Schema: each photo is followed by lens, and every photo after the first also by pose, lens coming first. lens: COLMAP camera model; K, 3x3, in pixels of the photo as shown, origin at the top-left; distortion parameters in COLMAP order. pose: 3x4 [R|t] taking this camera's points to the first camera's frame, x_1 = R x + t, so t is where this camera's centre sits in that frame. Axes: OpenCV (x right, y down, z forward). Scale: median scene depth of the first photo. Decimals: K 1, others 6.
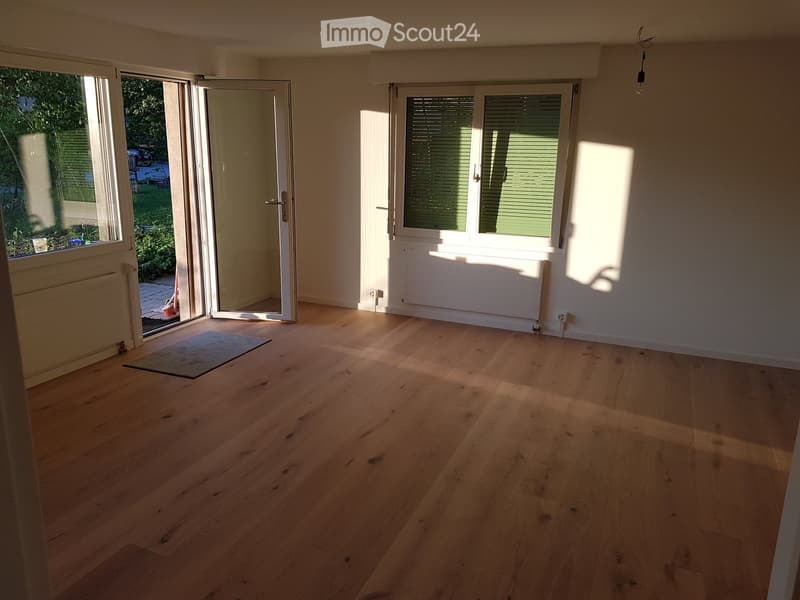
lens RADIAL K [[615.4, 0, 390.5], [0, 615.4, 300.4], [0, 0, 1]] dist [0.196707, -0.389254]
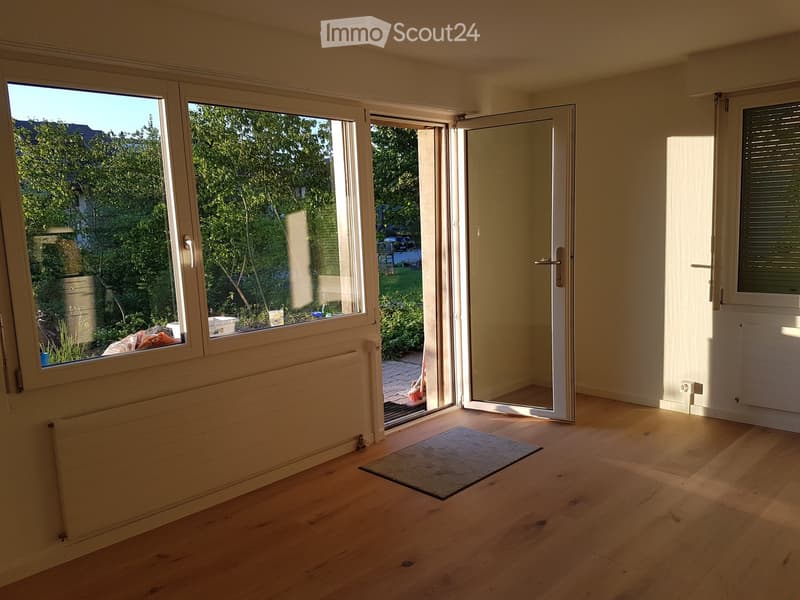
lens RADIAL K [[615.4, 0, 390.5], [0, 615.4, 300.4], [0, 0, 1]] dist [0.196707, -0.389254]
pose [[0.927161, -0.009828, -0.374533, -0.073906], [-0.036782, 0.992439, -0.117097, -0.013910], [0.372852, 0.122344, 0.919790, 0.216560]]
